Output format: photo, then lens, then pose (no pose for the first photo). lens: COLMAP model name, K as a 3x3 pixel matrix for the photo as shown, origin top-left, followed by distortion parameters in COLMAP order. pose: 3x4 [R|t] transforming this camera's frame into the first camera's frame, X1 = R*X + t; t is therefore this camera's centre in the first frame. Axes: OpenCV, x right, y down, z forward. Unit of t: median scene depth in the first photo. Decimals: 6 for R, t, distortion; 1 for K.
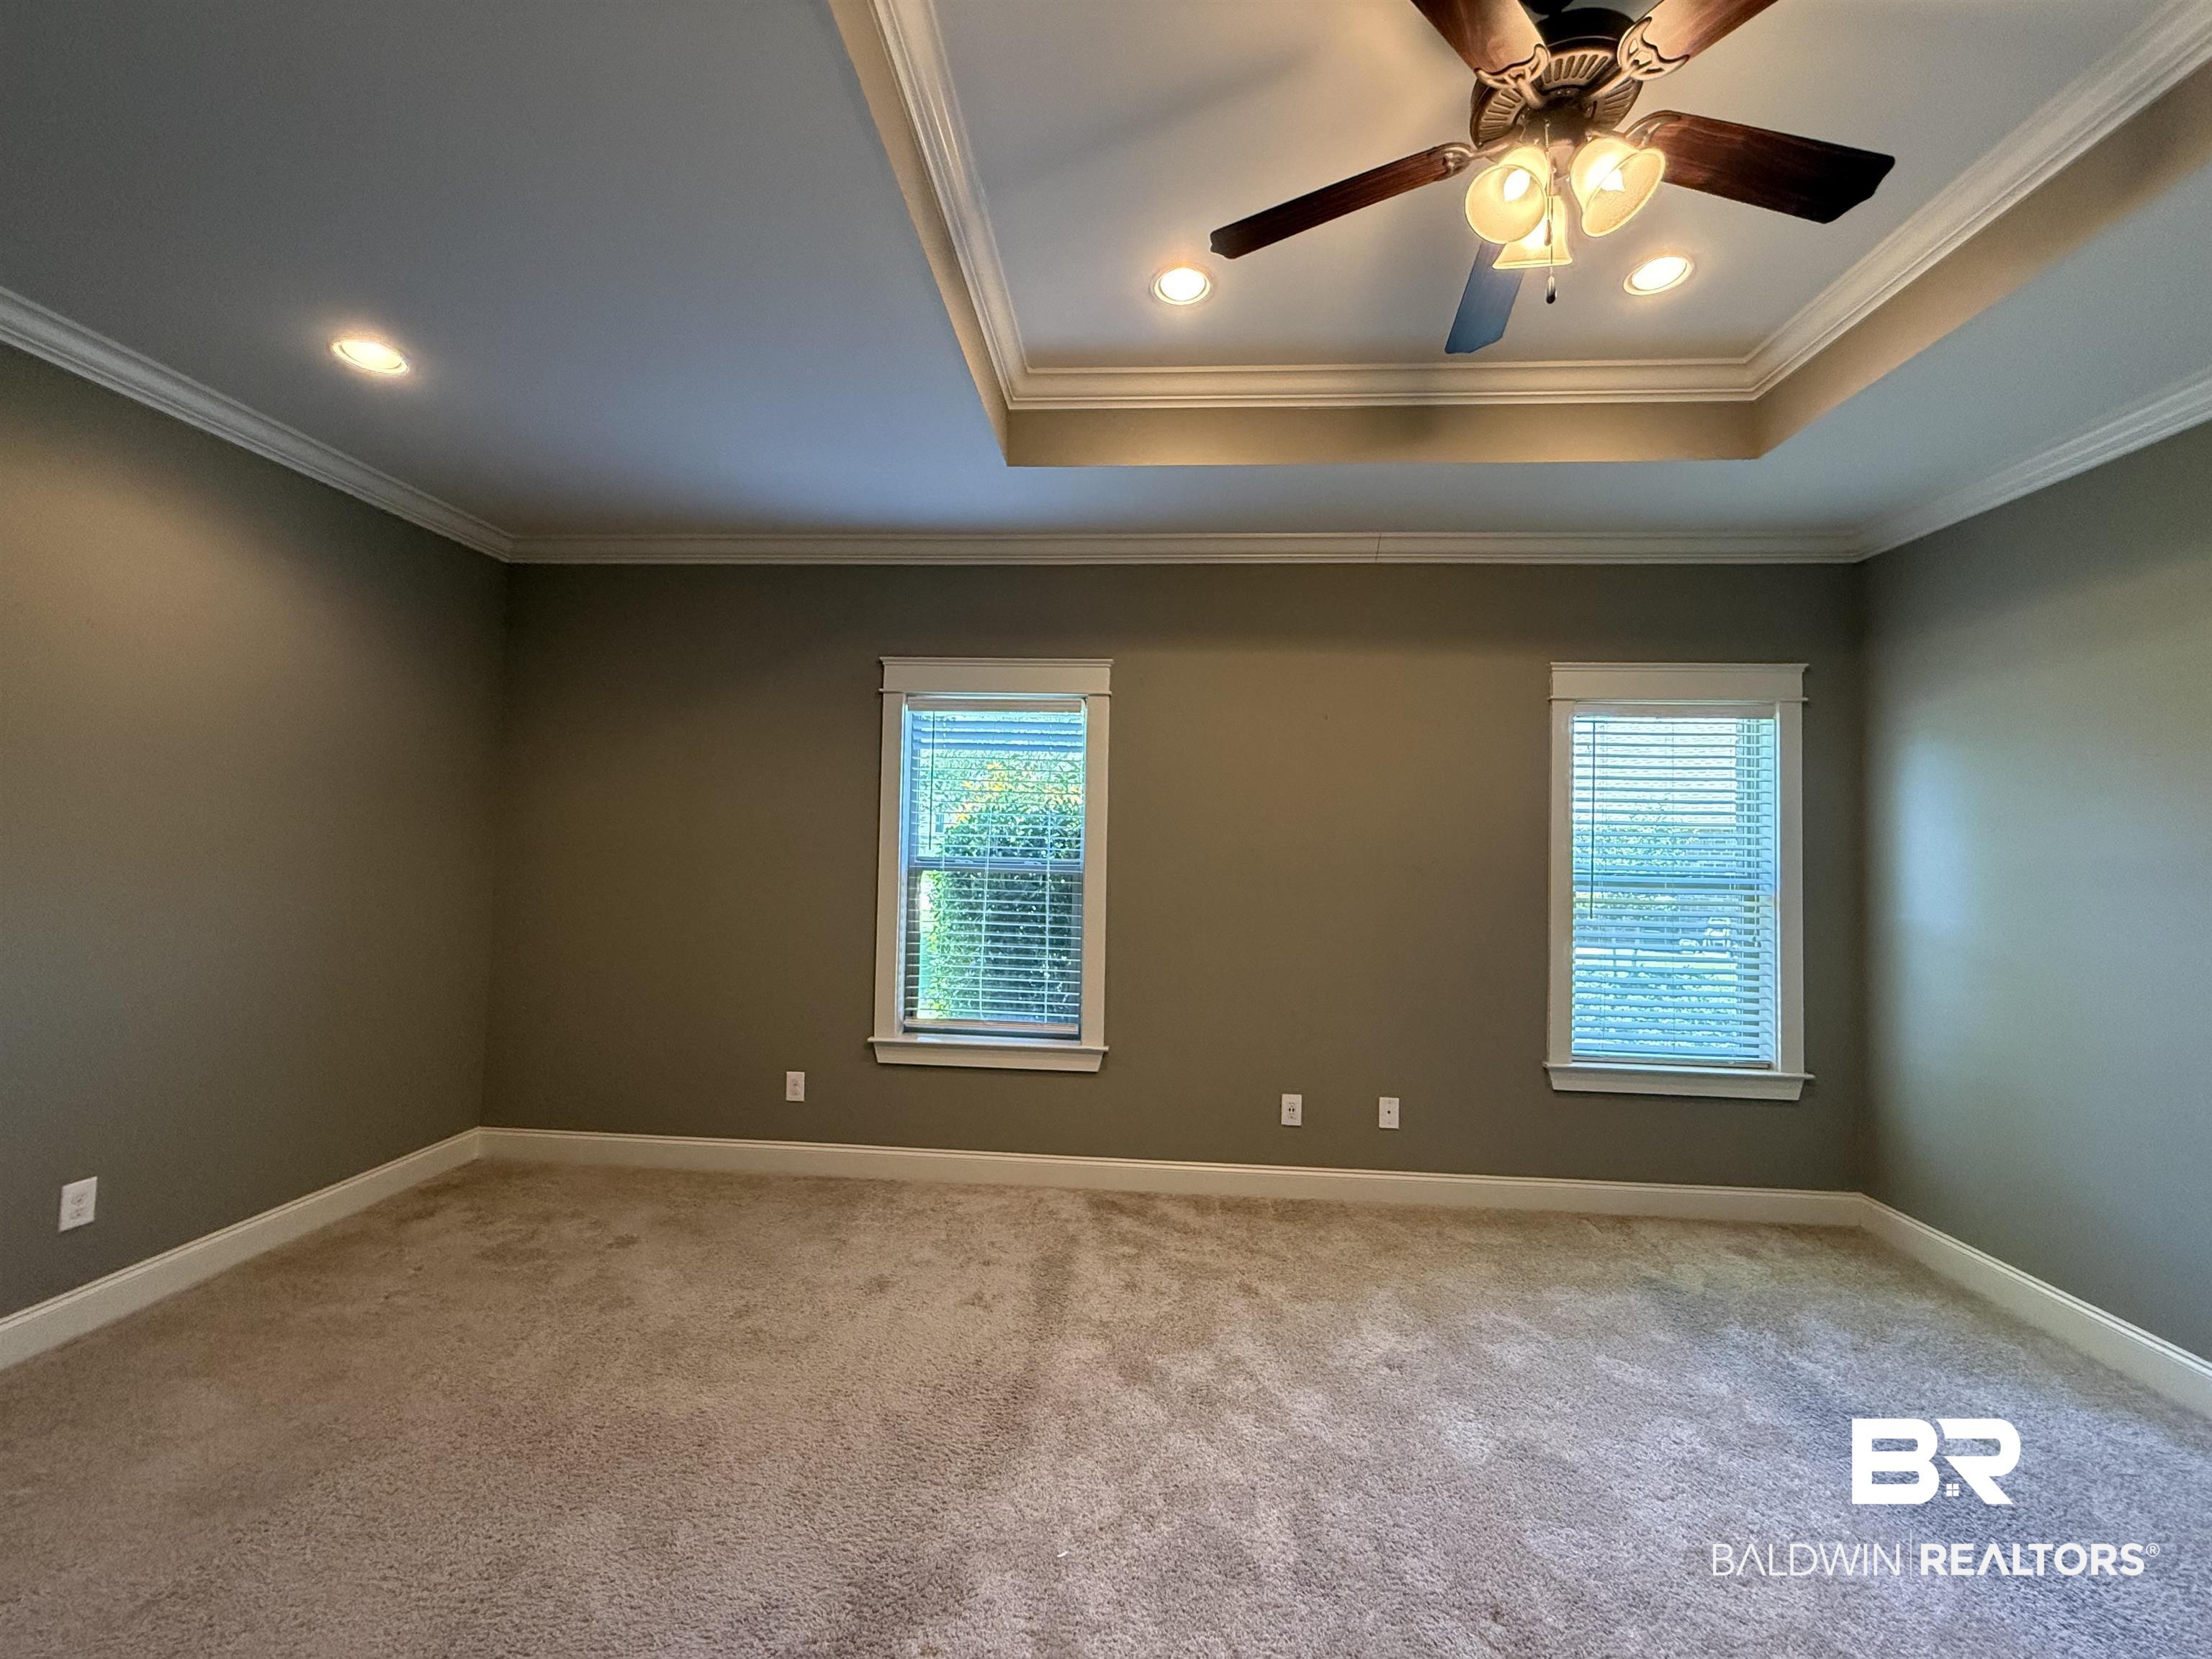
lens RADIAL K [[885.7, 0, 1101.0], [0, 885.7, 830.1], [0, 0, 1]] dist [-0.001654, 0.001364]
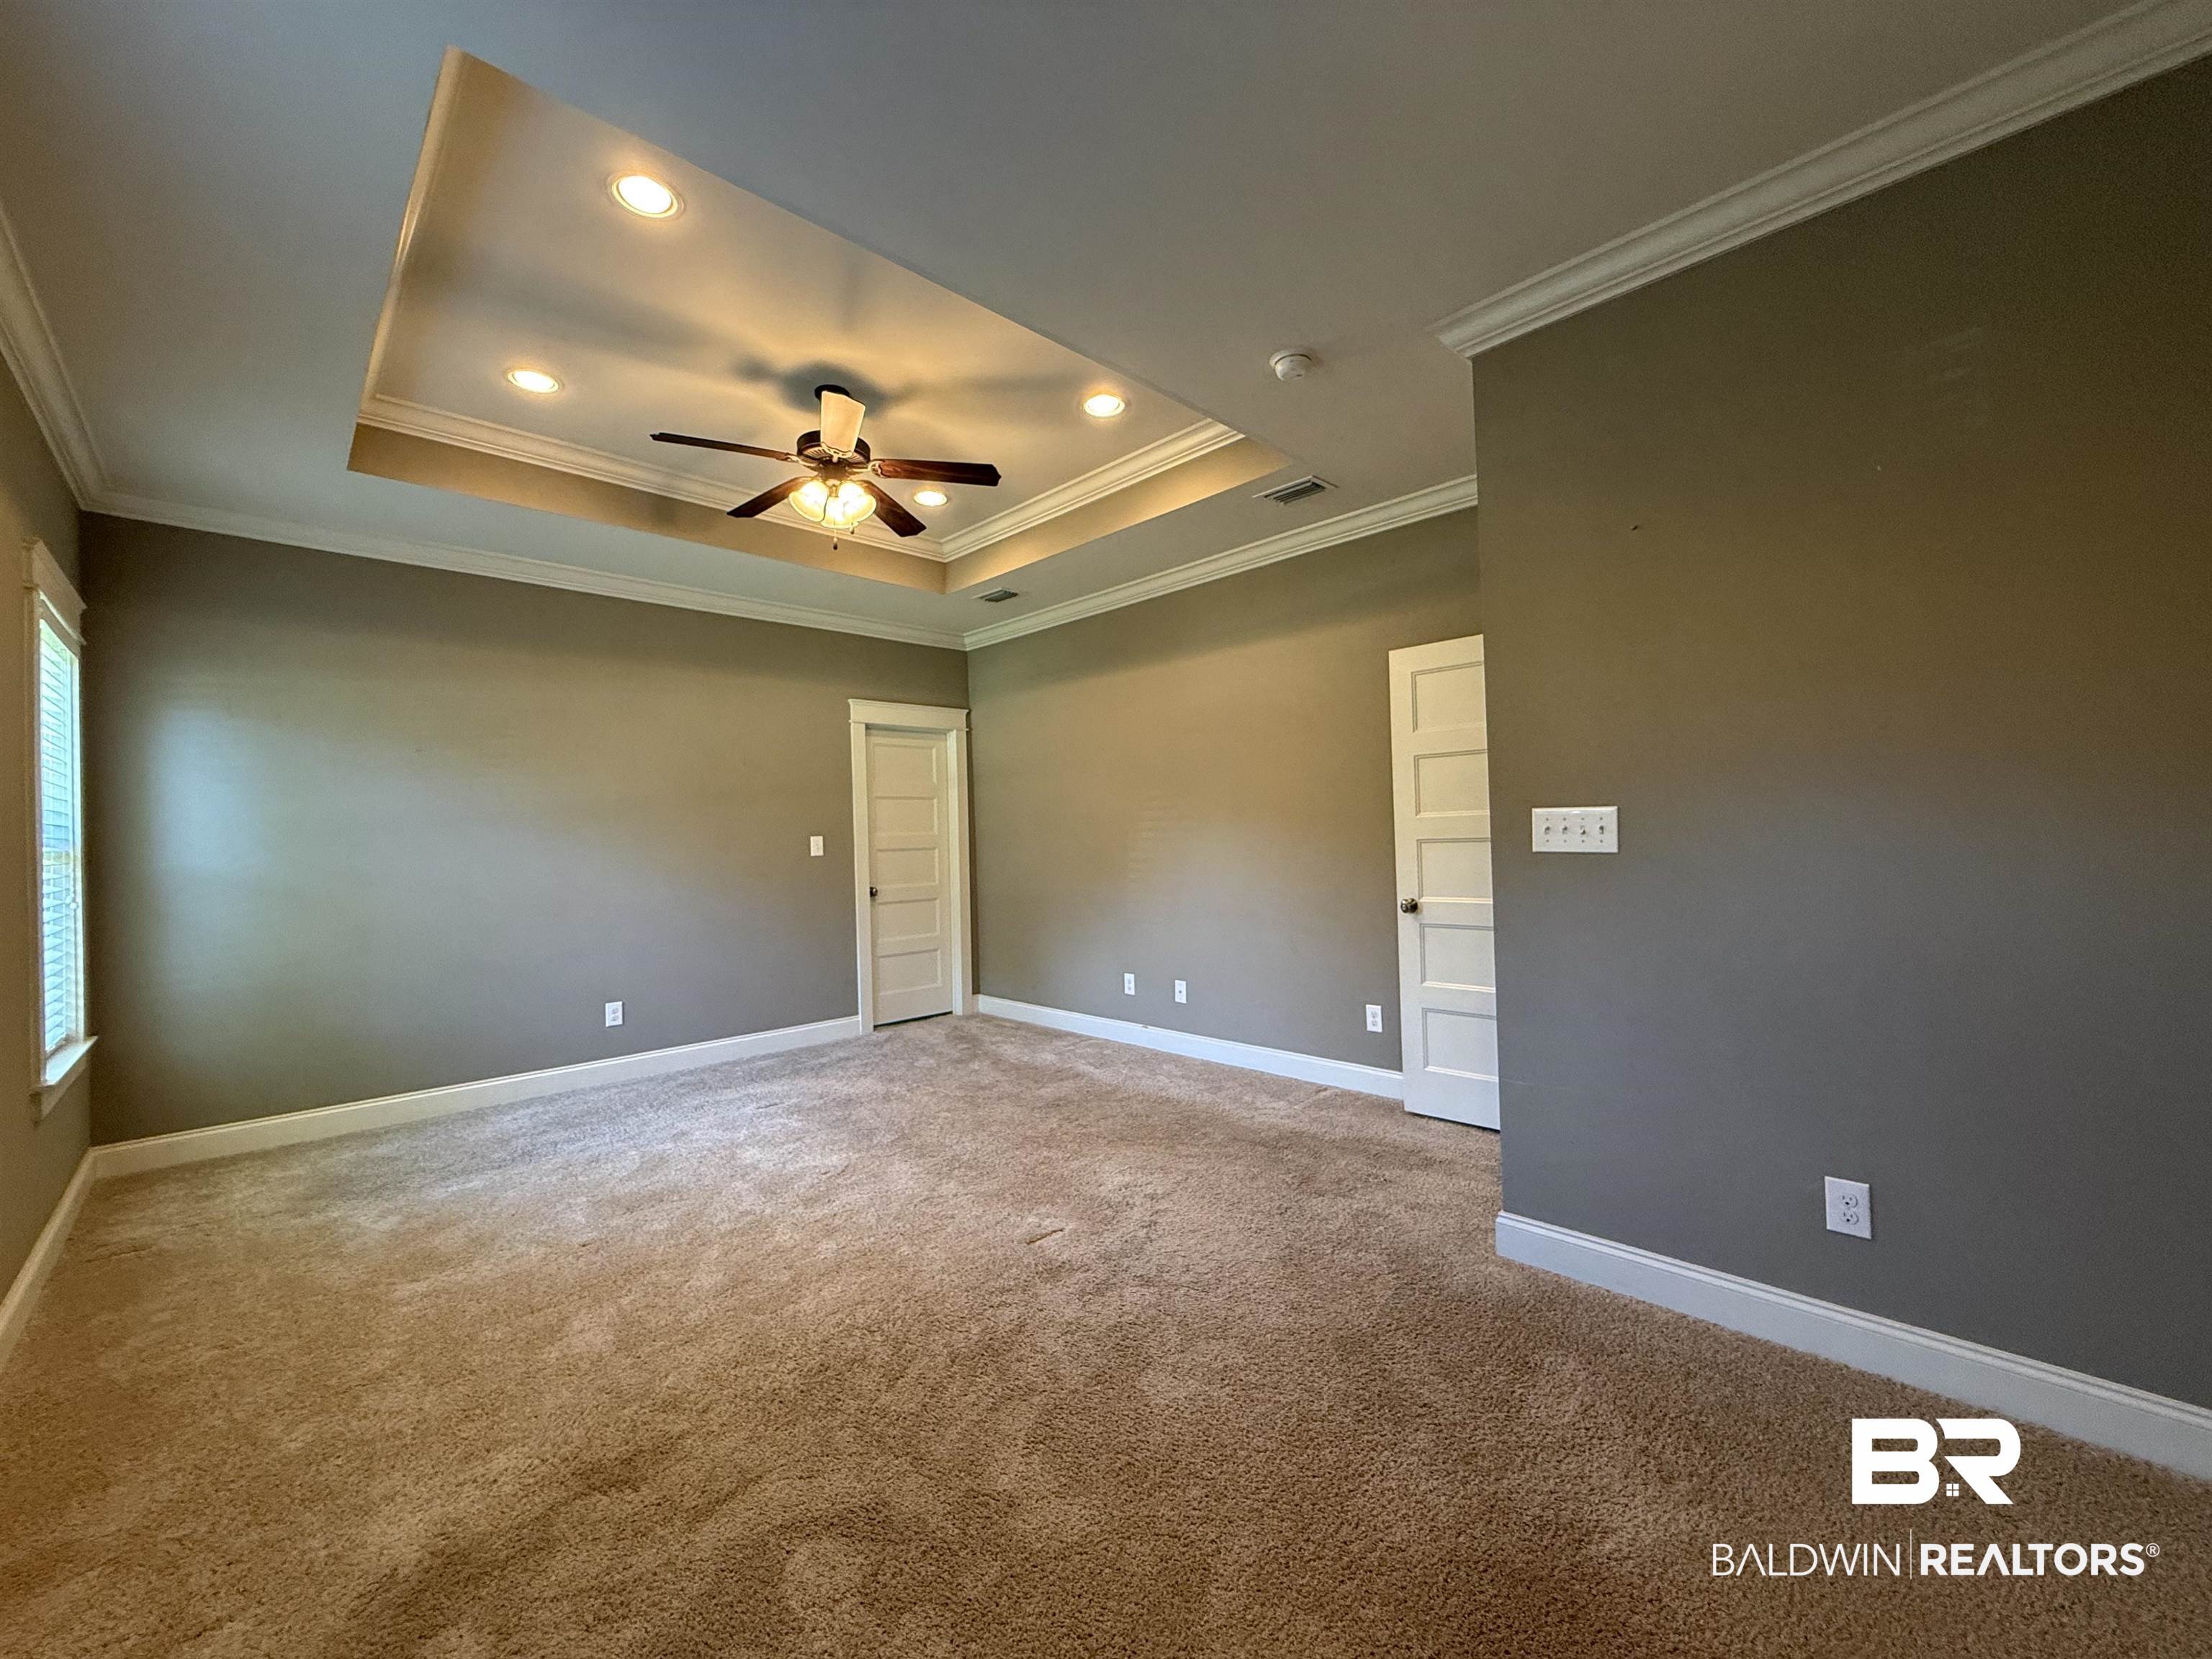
lens RADIAL K [[885.7, 0, 1110.0], [0, 885.7, 823.3], [0, 0, 1]] dist [-0.001654, 0.001364]
pose [[-0.743206, 0.000047, 0.669062, -0.778341], [-0.011064, 0.999862, -0.012361, 0.052318], [-0.668971, -0.016589, -0.743104, 1.146289]]
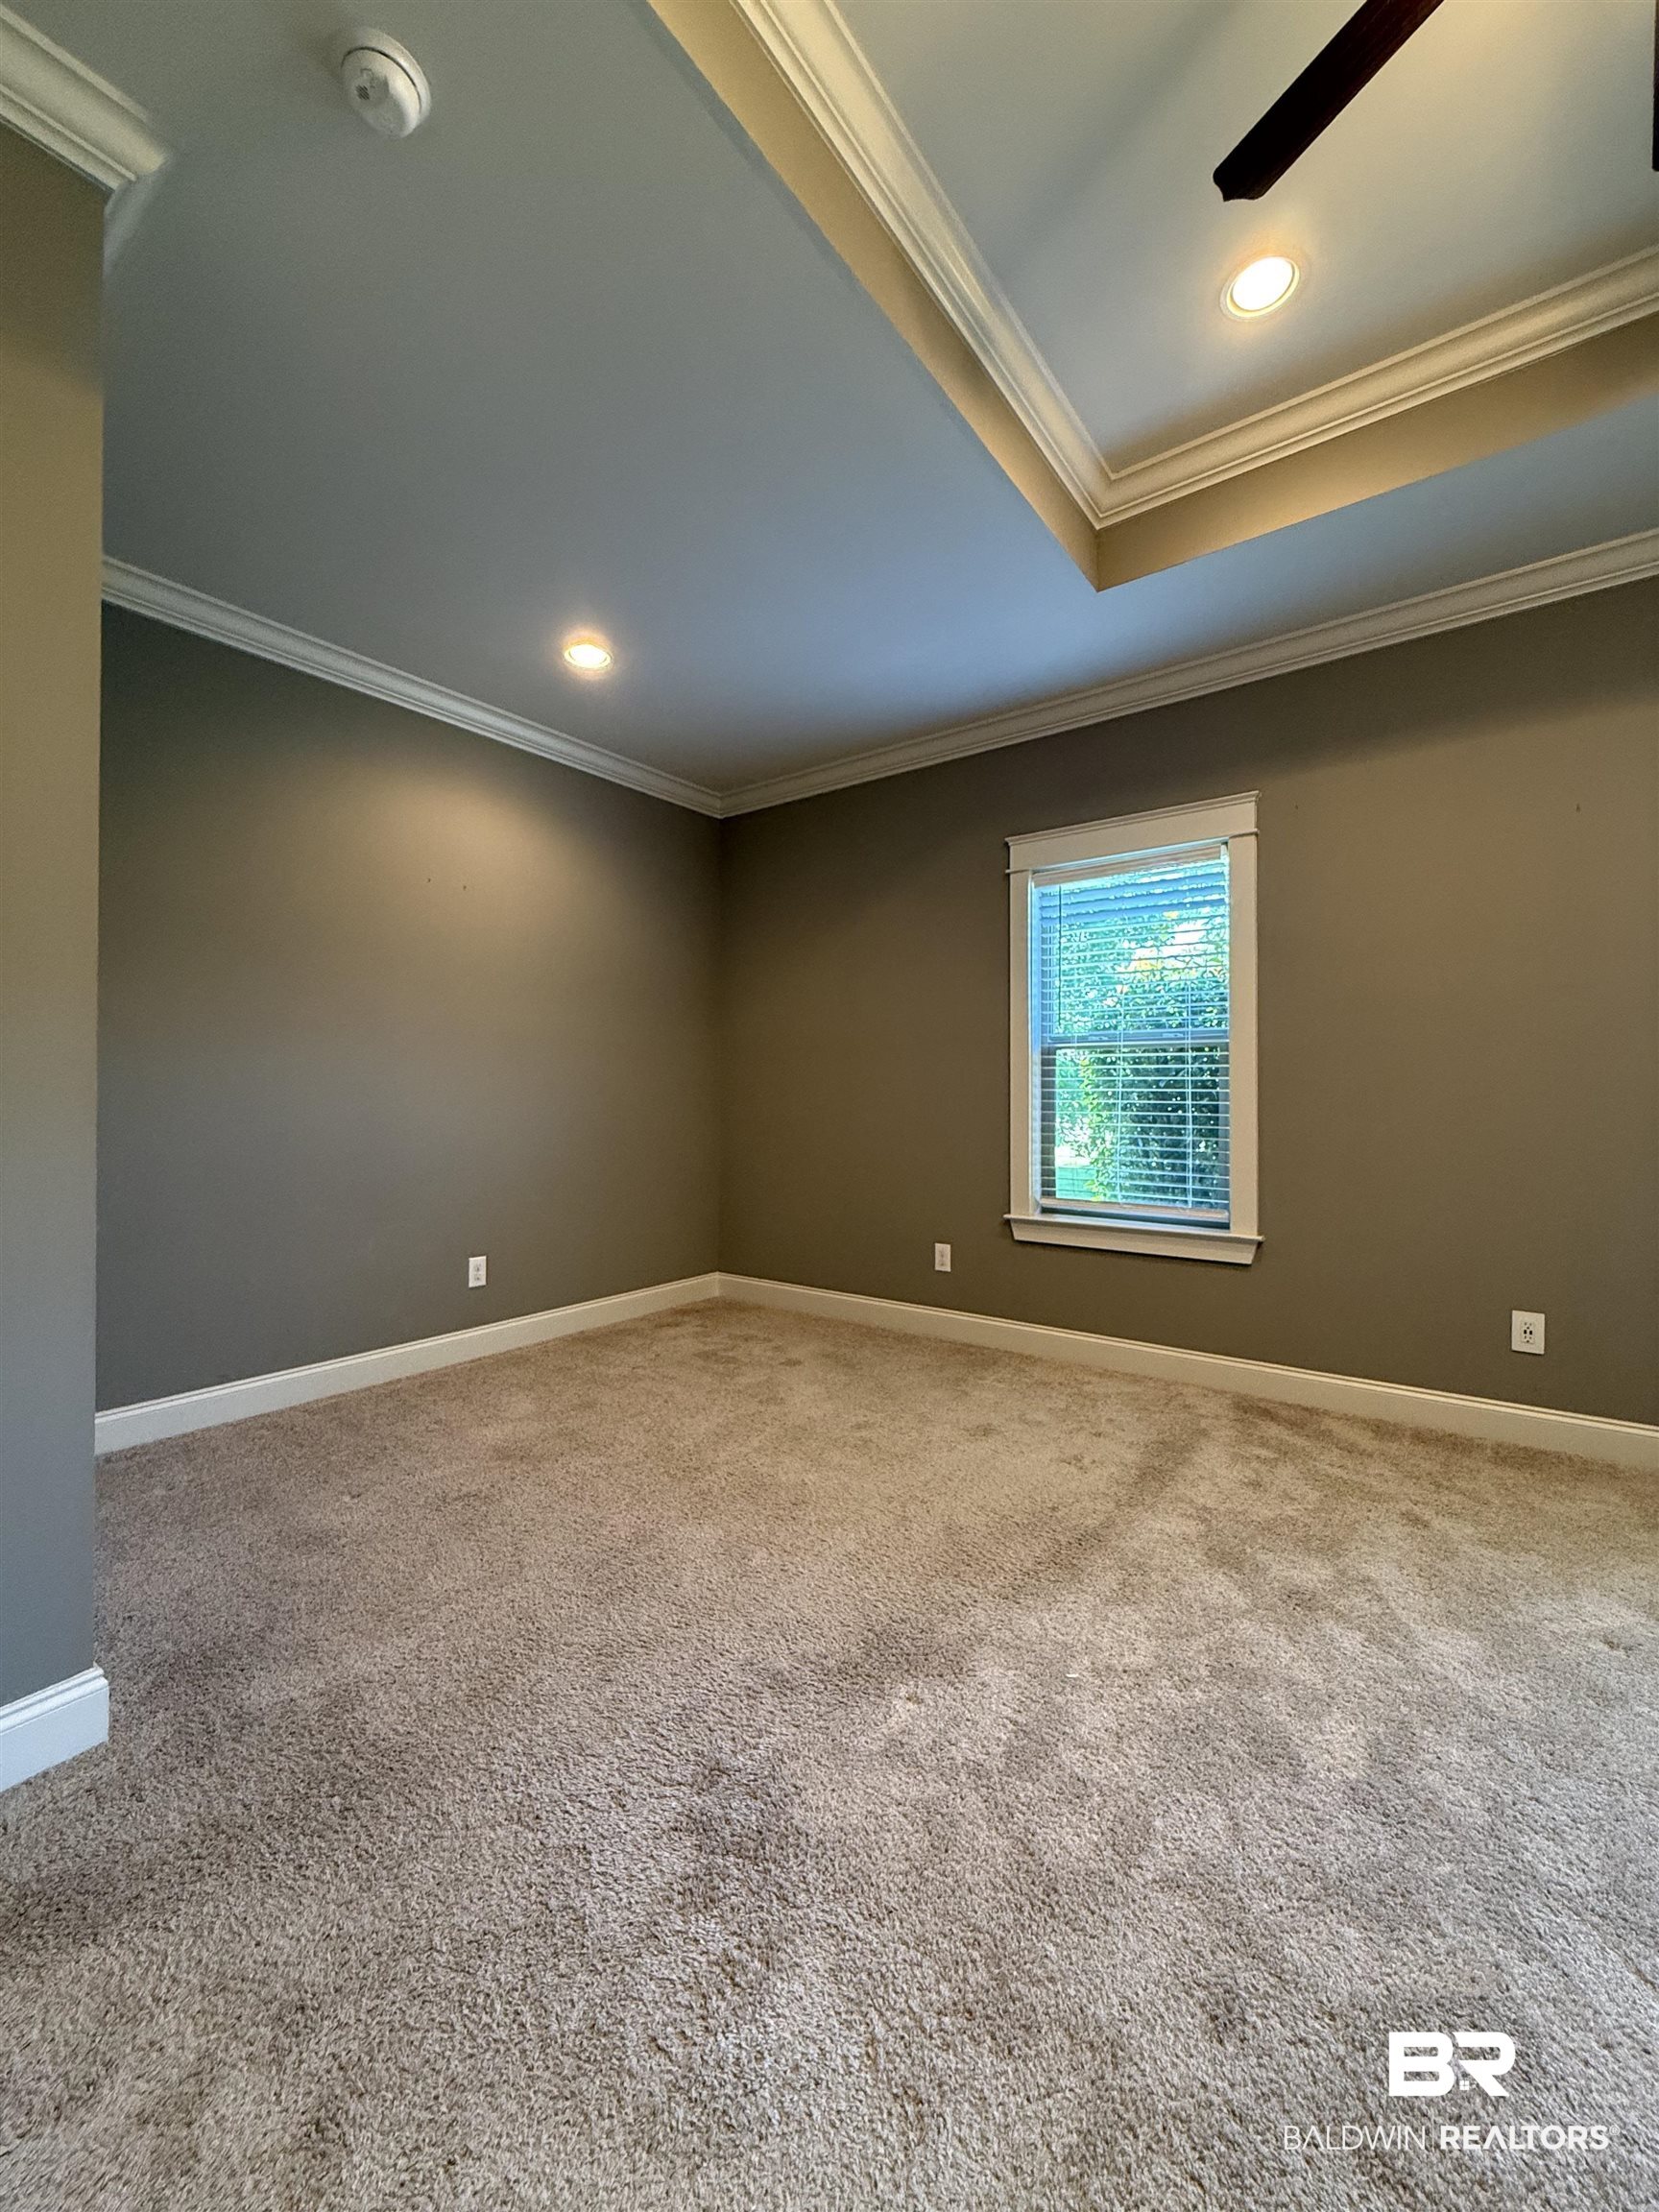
lens RADIAL K [[885.7, 0, 828.2], [0, 885.7, 1102.5], [0, 0, 1]] dist [-0.001654, 0.001364]
pose [[0.839515, -0.019874, -0.542972, 0.155250], [0.033146, 0.999343, 0.014670, 0.105915], [0.542324, -0.030312, 0.839622, 0.045891]]
